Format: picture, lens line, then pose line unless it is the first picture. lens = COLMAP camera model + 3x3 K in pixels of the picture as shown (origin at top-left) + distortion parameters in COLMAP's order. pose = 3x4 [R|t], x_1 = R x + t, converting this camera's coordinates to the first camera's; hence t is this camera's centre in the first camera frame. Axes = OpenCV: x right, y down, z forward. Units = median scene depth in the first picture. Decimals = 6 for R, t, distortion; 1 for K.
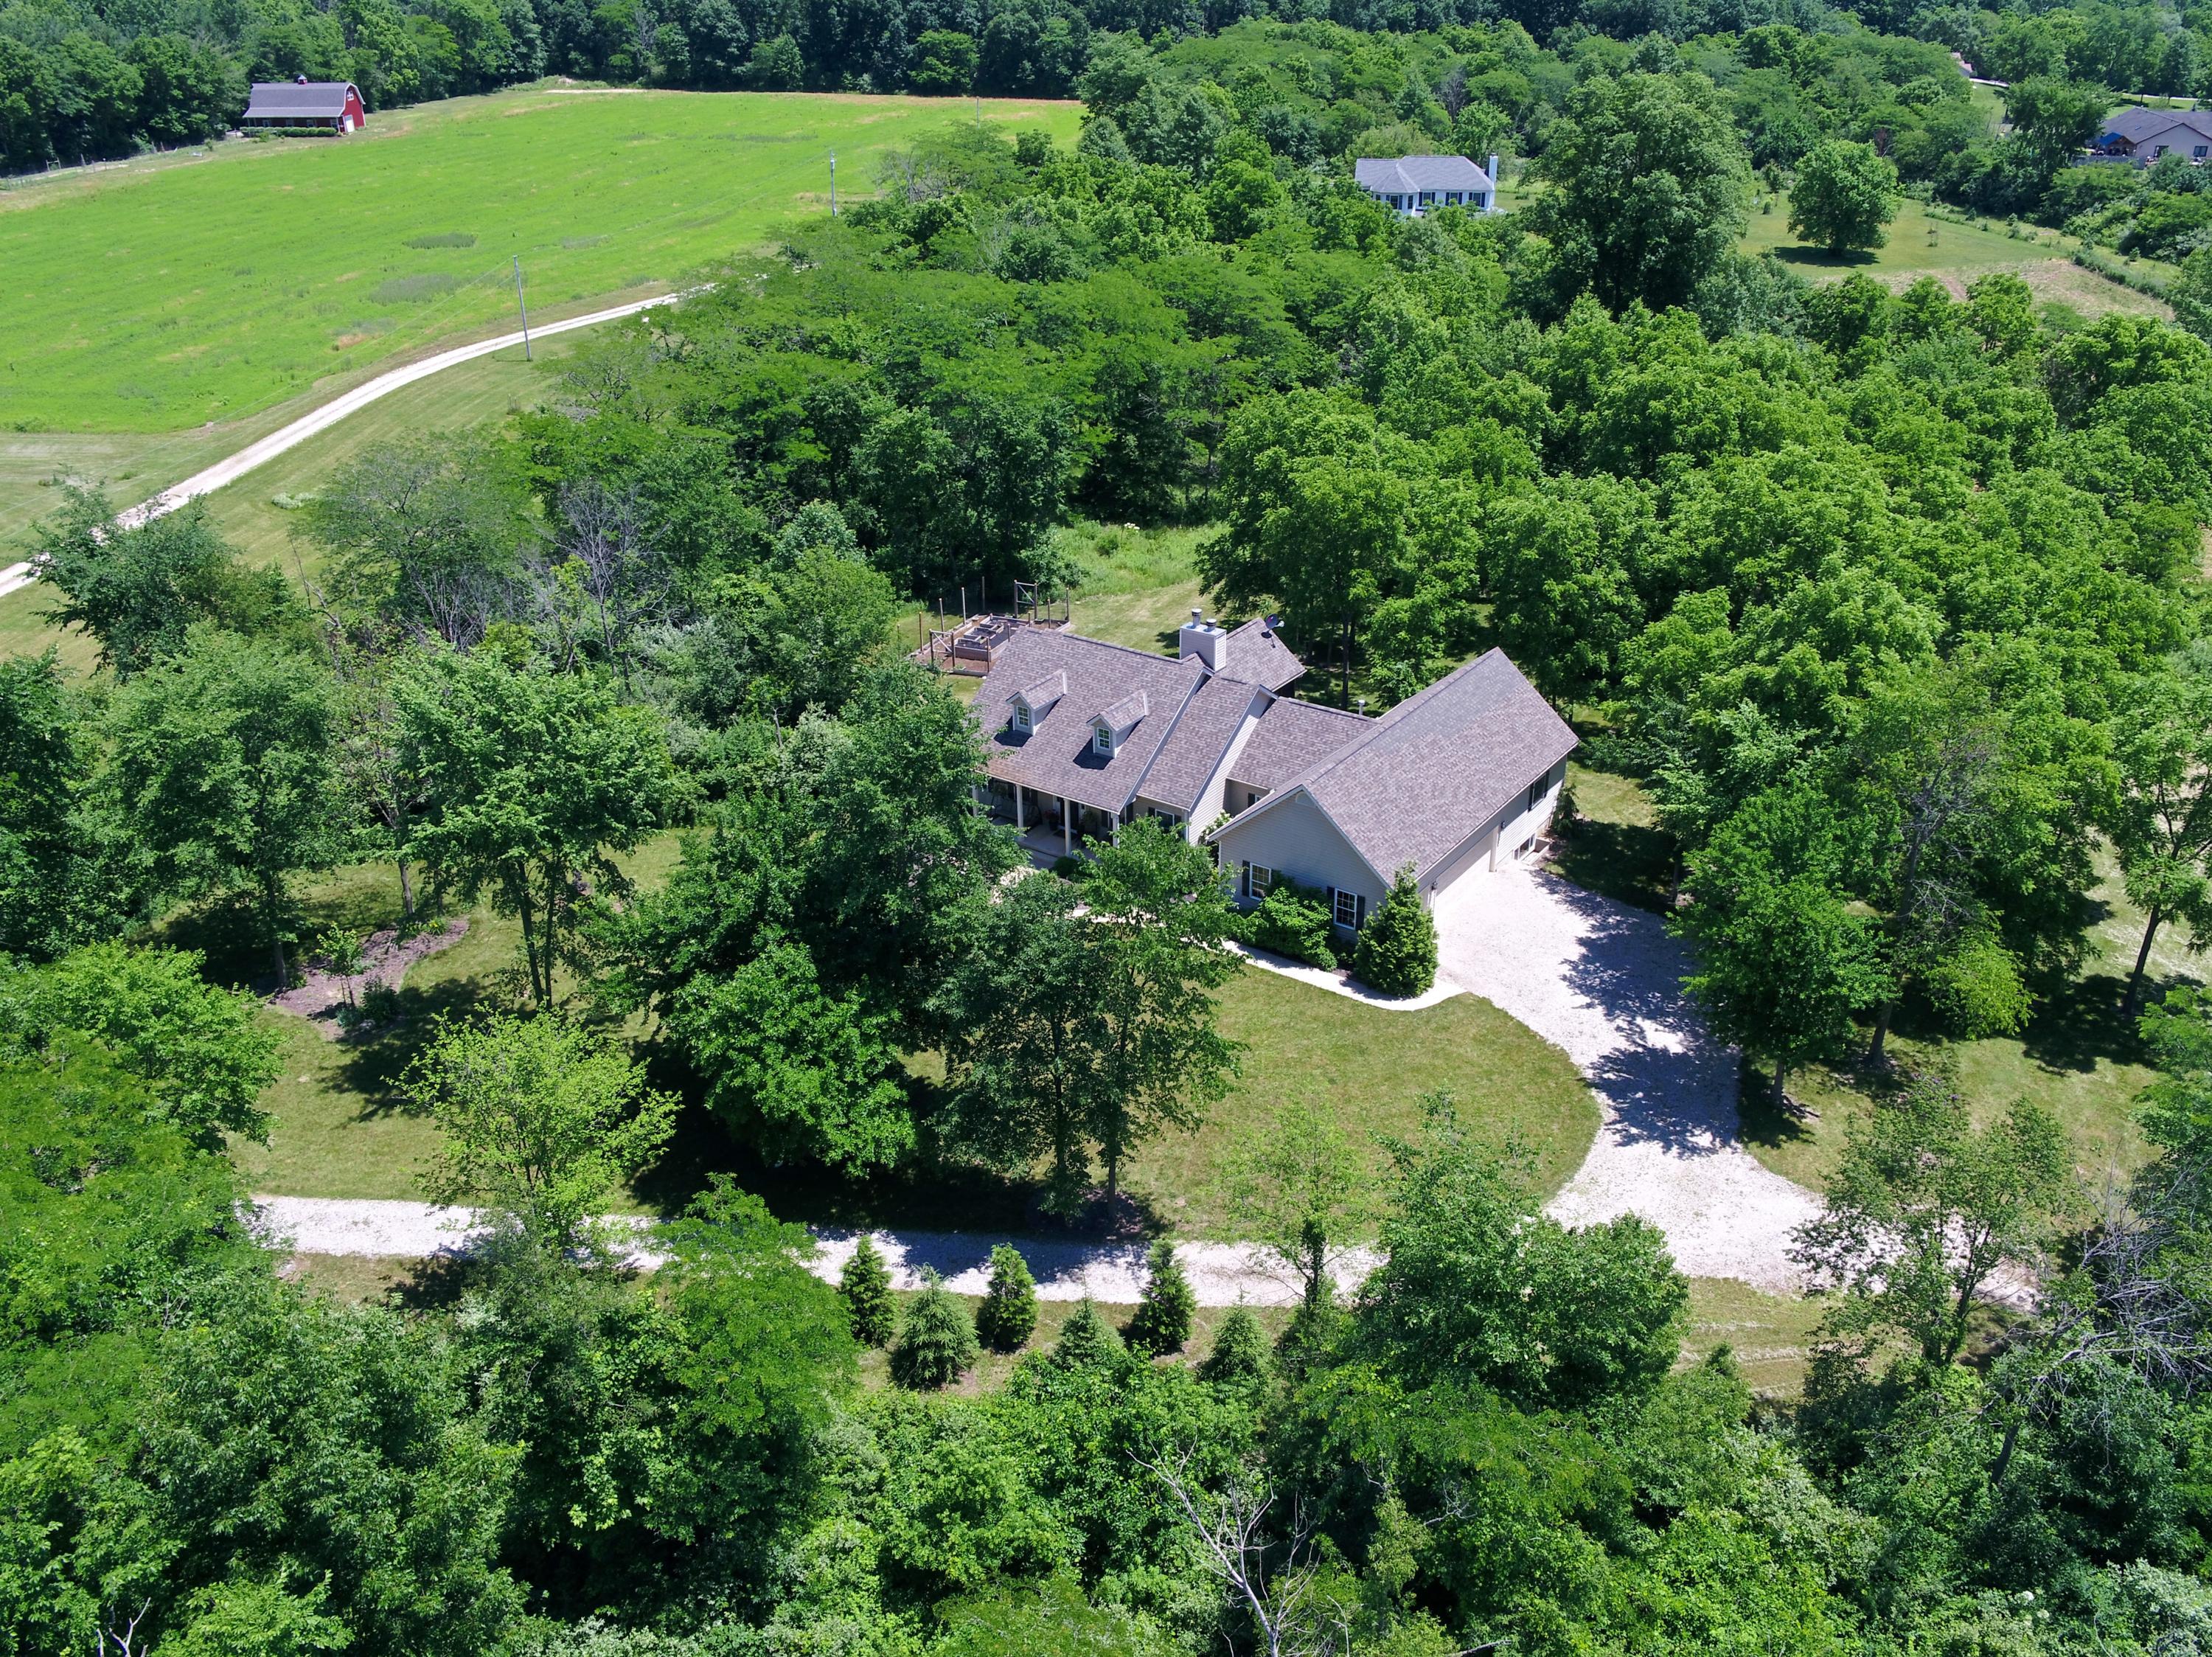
lens RADIAL K [[1936.0, 0, 1106.5], [0, 1936.0, 828.1], [0, 0, 1]] dist [-0.013724, 0.017246]
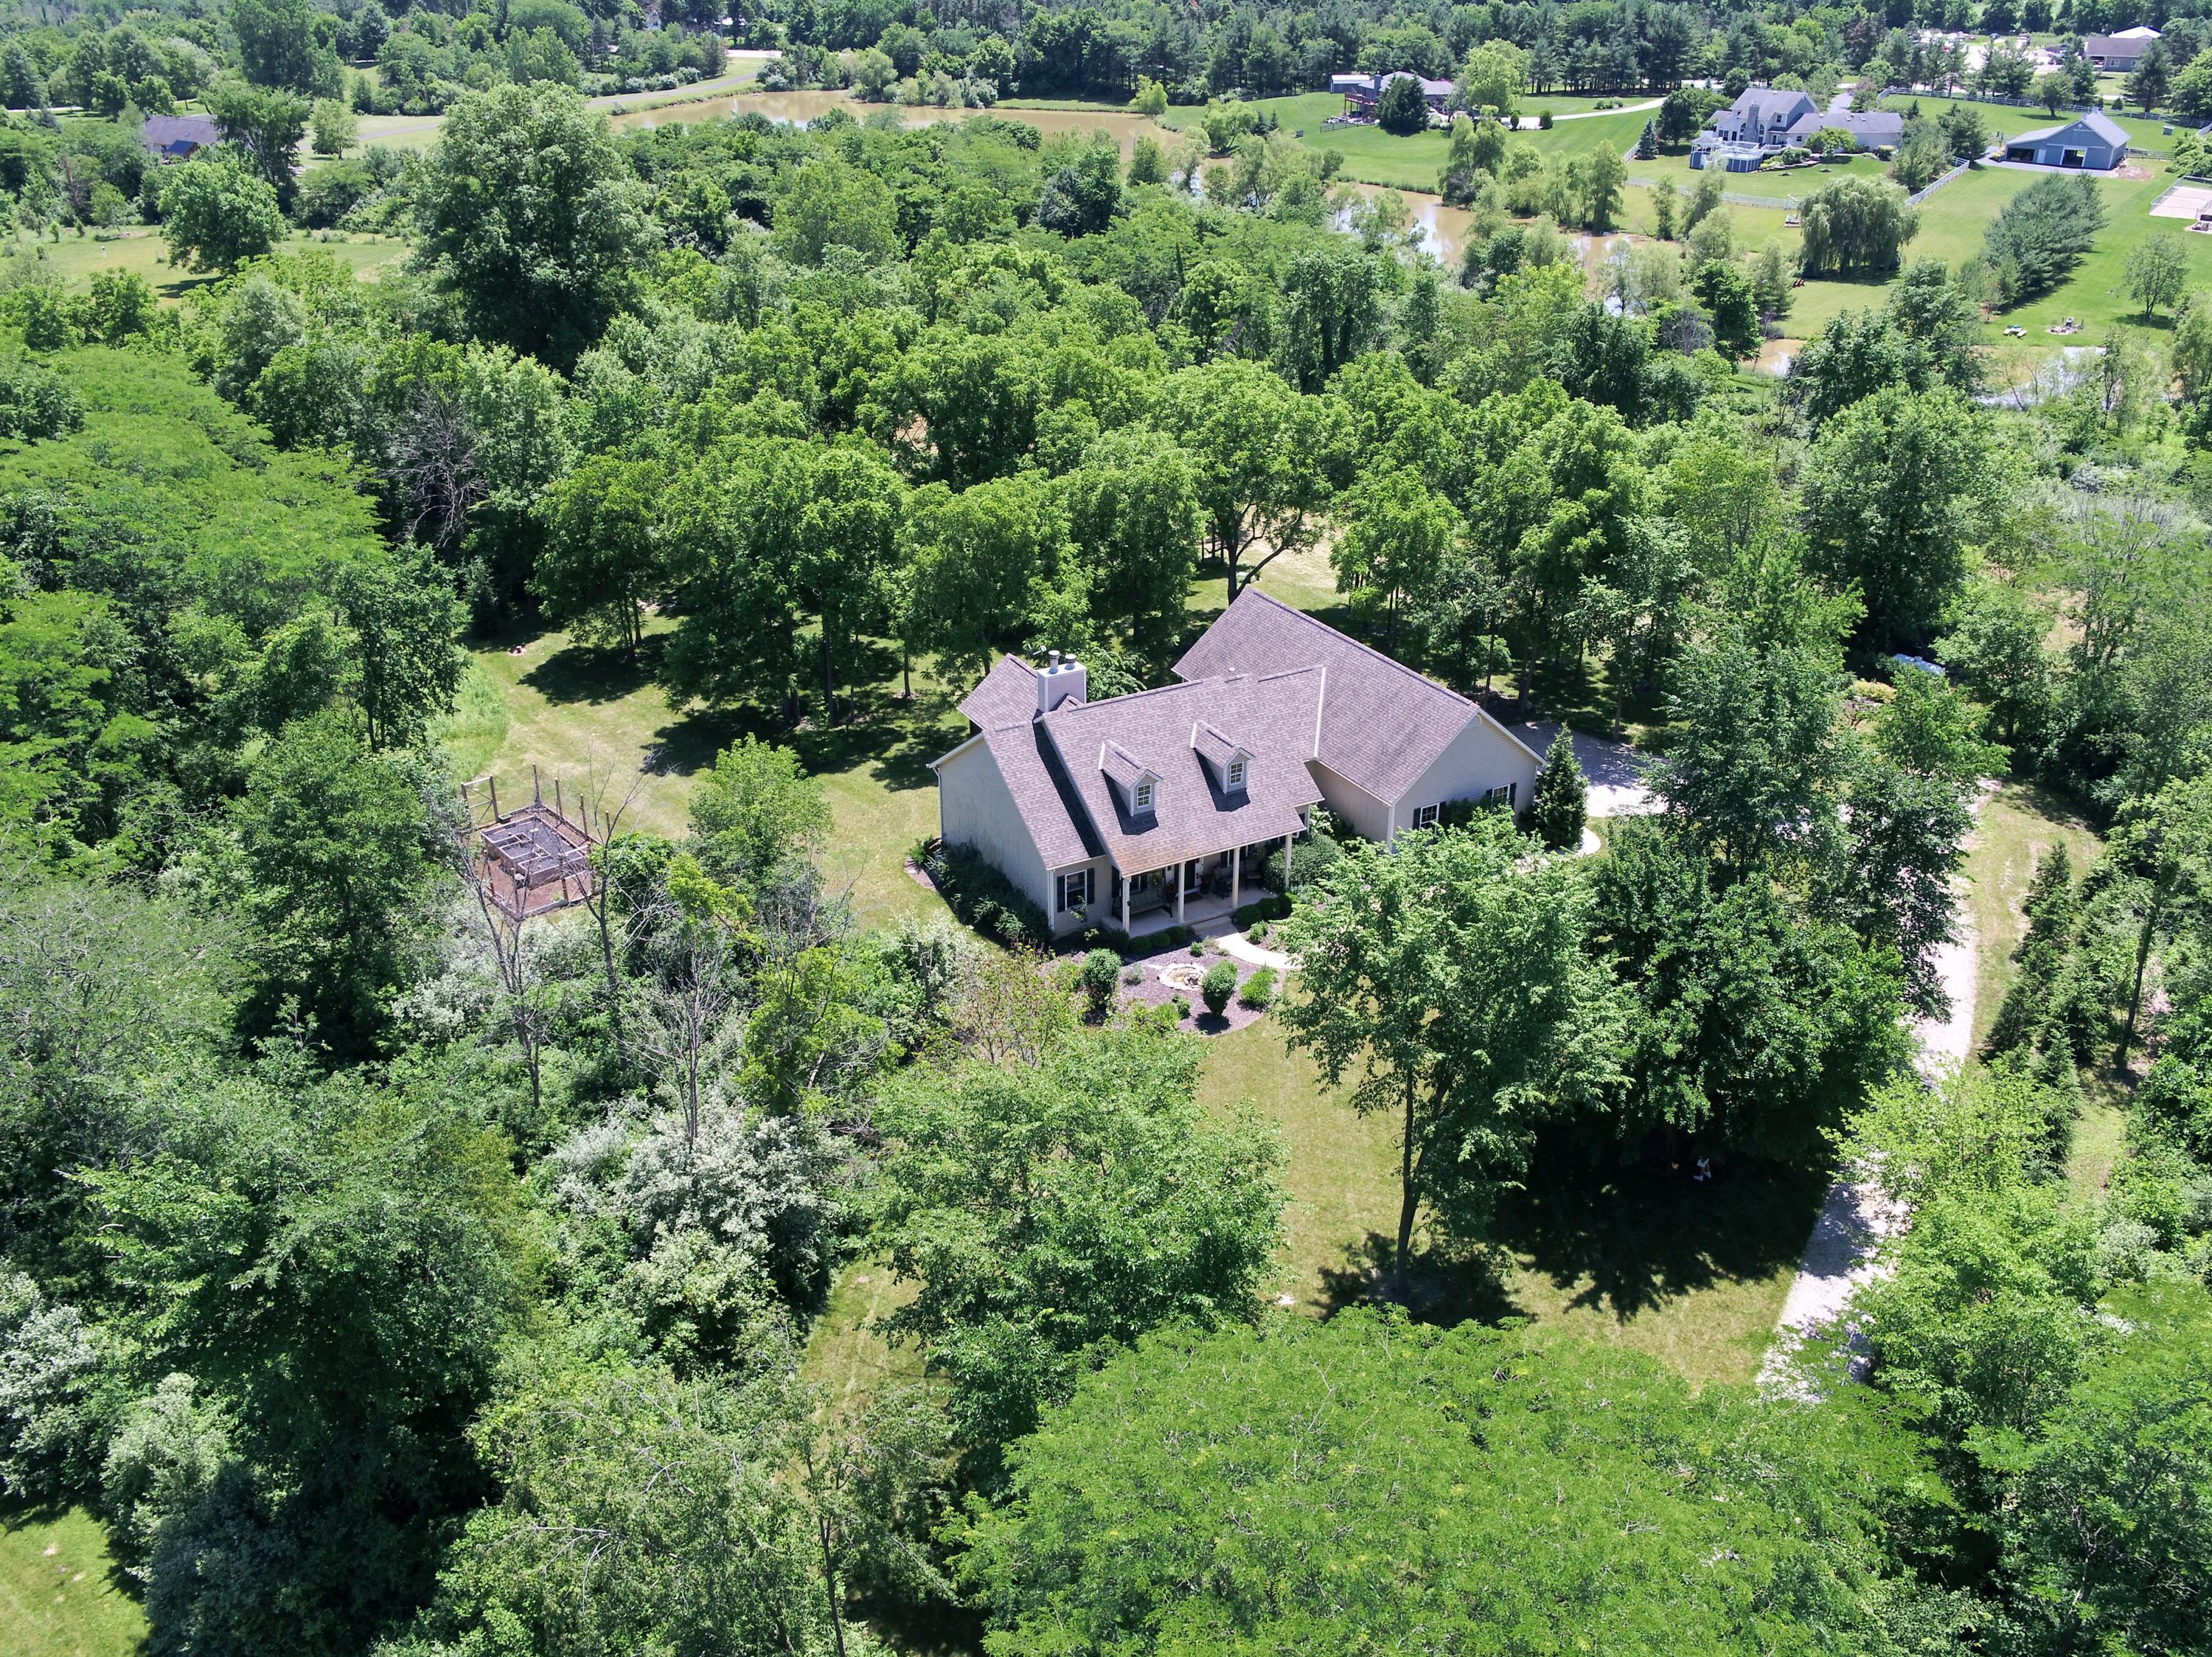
lens RADIAL K [[1936.0, 0, 1107.1], [0, 1936.0, 832.1], [0, 0, 1]] dist [-0.013724, 0.017246]
pose [[0.413788, -0.388859, 0.823145, -0.557834], [0.392442, 0.892050, 0.224133, -0.175738], [-0.821443, 0.230293, 0.521724, 0.383209]]
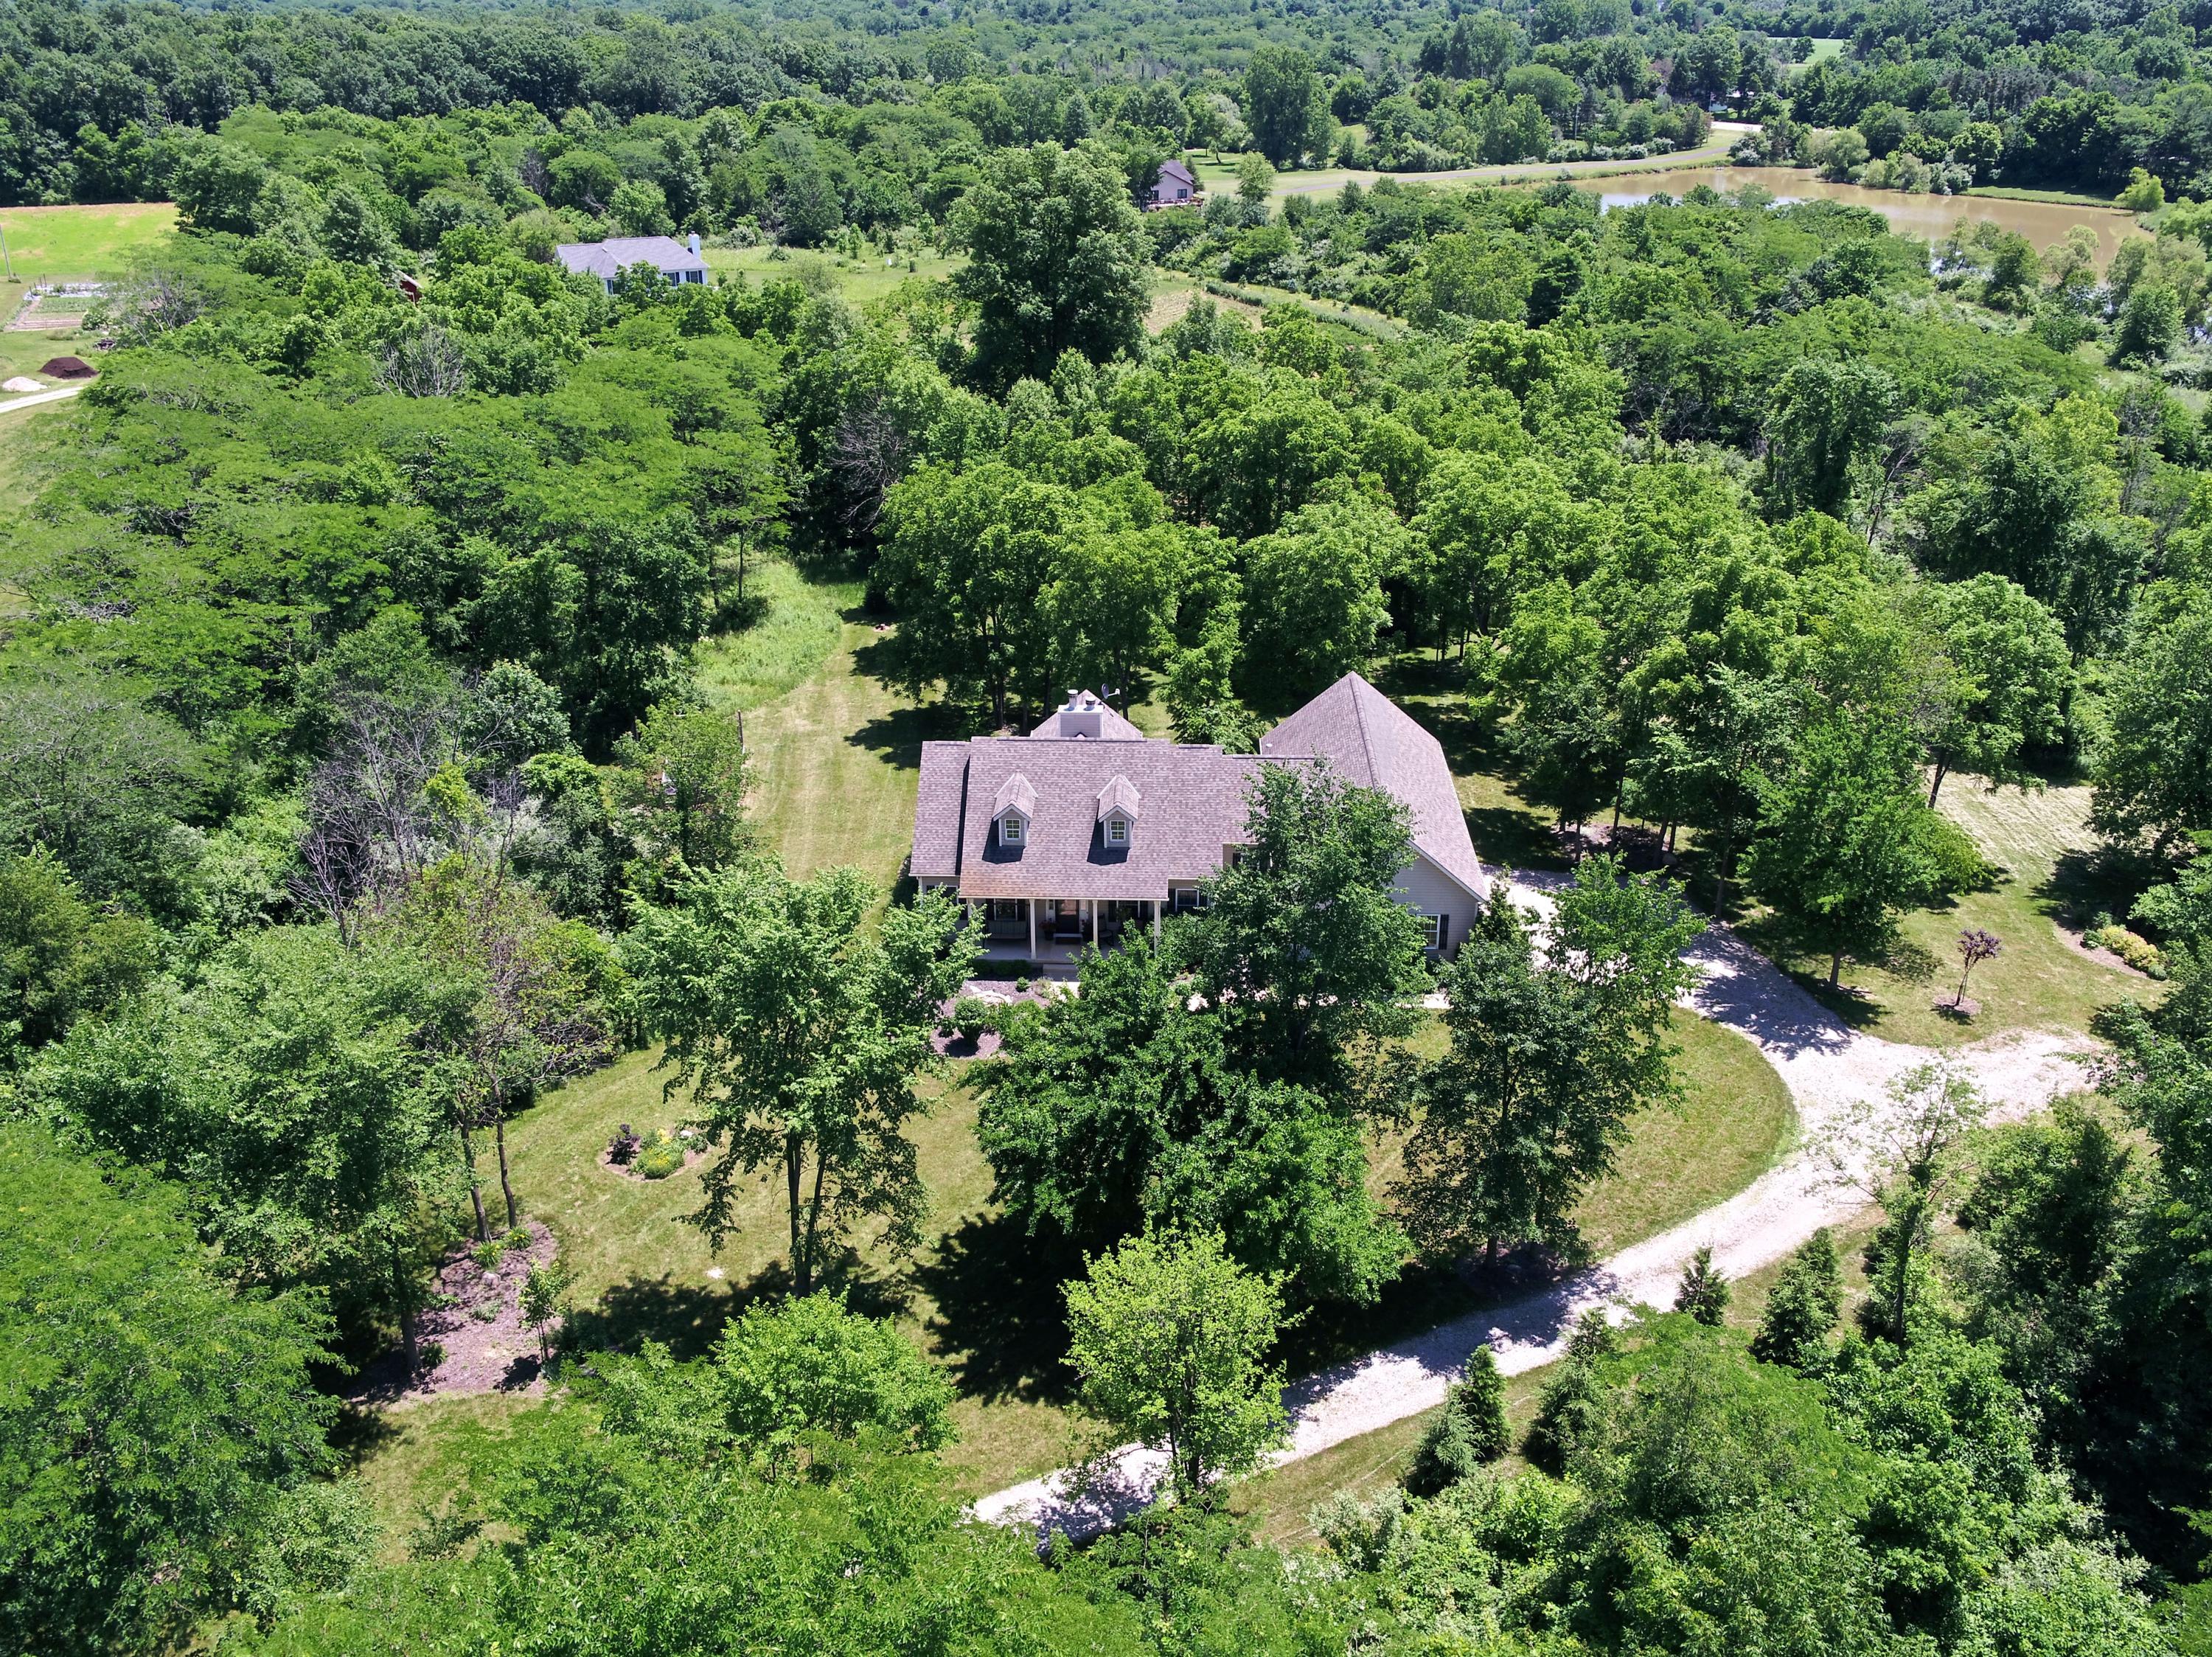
lens RADIAL K [[1936.0, 0, 1108.1], [0, 1936.0, 826.1], [0, 0, 1]] dist [-0.013724, 0.017246]
pose [[0.834056, -0.217921, 0.506814, -0.336871], [0.235948, 0.971322, 0.029354, -0.053175], [-0.498677, 0.095099, 0.861555, 0.114377]]
